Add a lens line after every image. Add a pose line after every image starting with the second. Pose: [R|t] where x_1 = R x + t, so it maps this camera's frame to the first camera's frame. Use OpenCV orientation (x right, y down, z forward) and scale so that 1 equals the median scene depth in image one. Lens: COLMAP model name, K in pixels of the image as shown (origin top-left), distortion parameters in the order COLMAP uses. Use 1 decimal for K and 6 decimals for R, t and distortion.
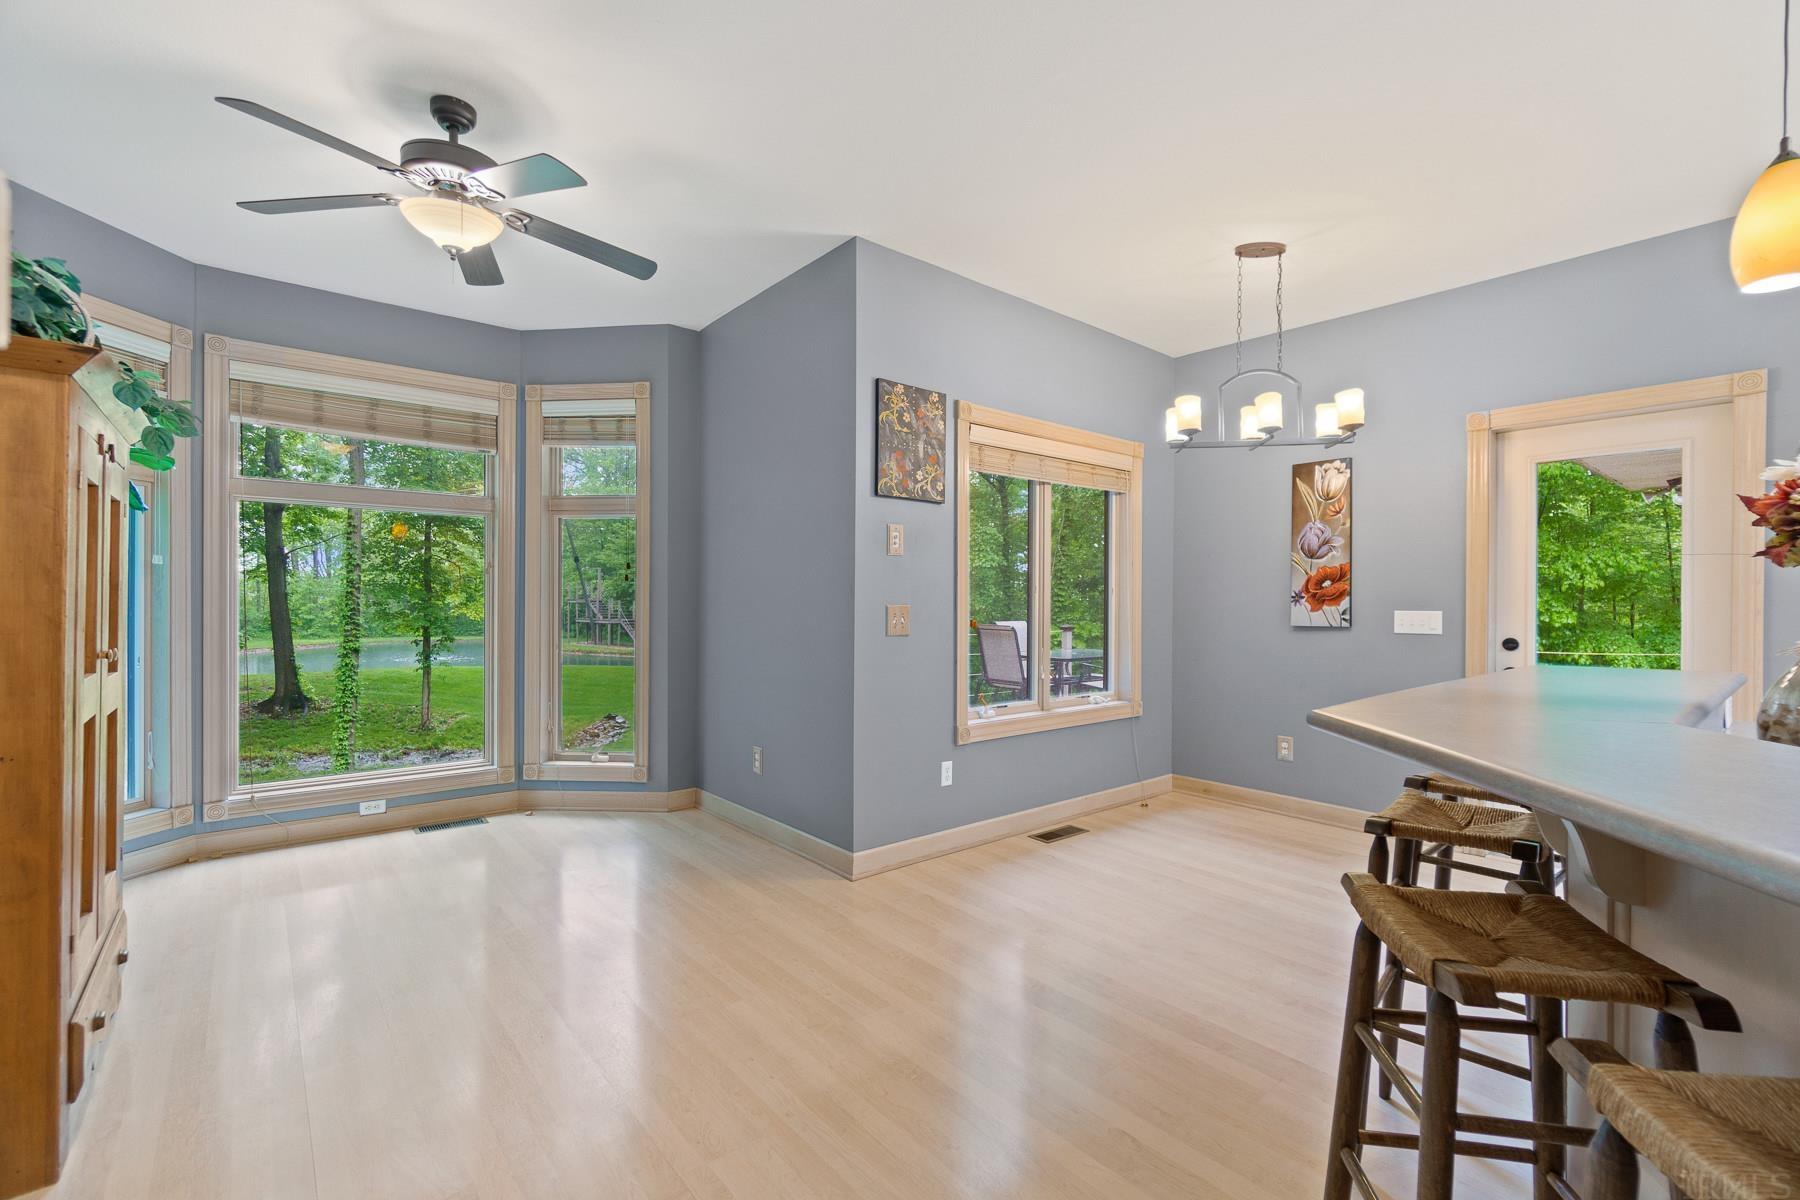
lens RADIAL K [[772.6, 0, 898.9], [0, 772.6, 610.6], [0, 0, 1]] dist [0.000441, -0.001089]
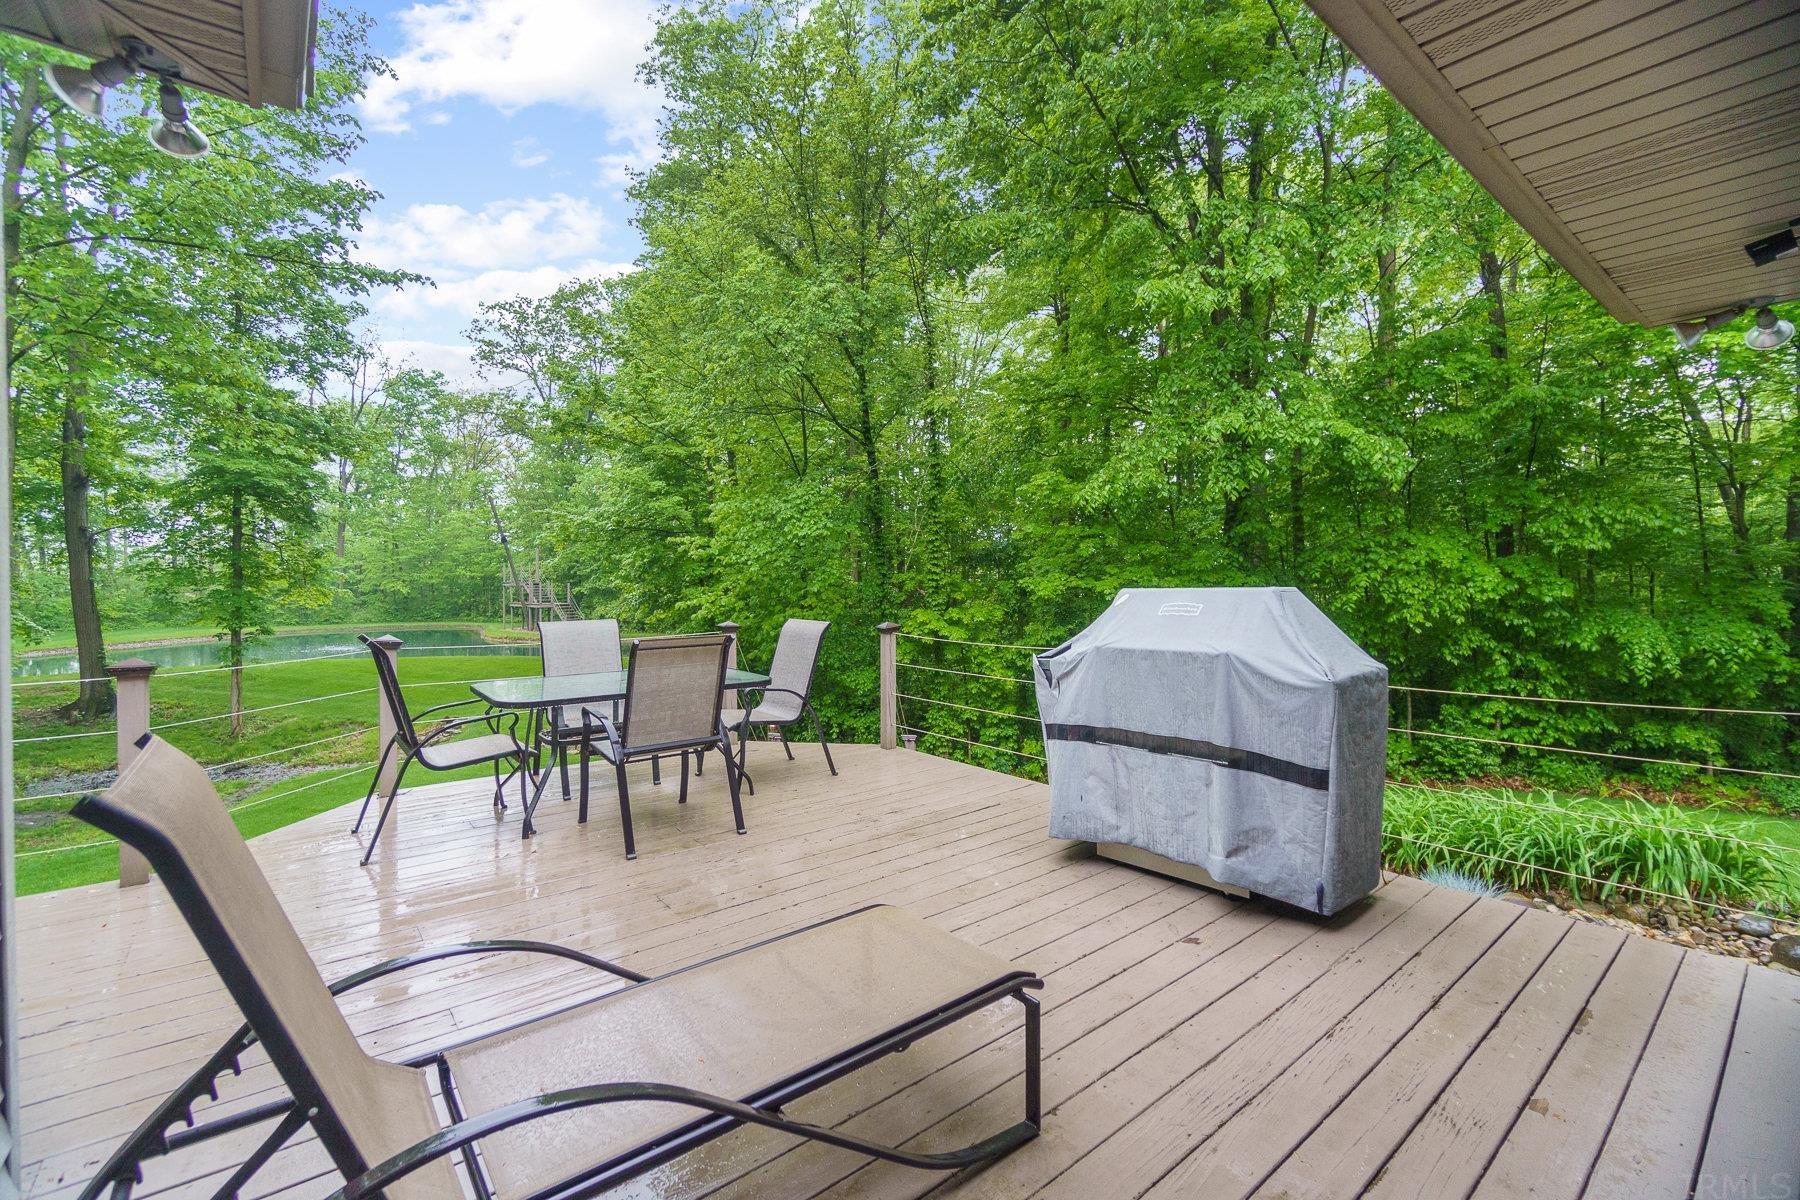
lens RADIAL K [[772.6, 0, 899.9], [0, 772.6, 566.7], [0, 0, 1]] dist [0.000441, -0.001089]
pose [[0.999829, -0.013489, -0.012675, 0.233407], [0.013108, 0.999474, -0.029650, -0.001070], [0.013069, 0.029479, 0.999480, 0.244418]]
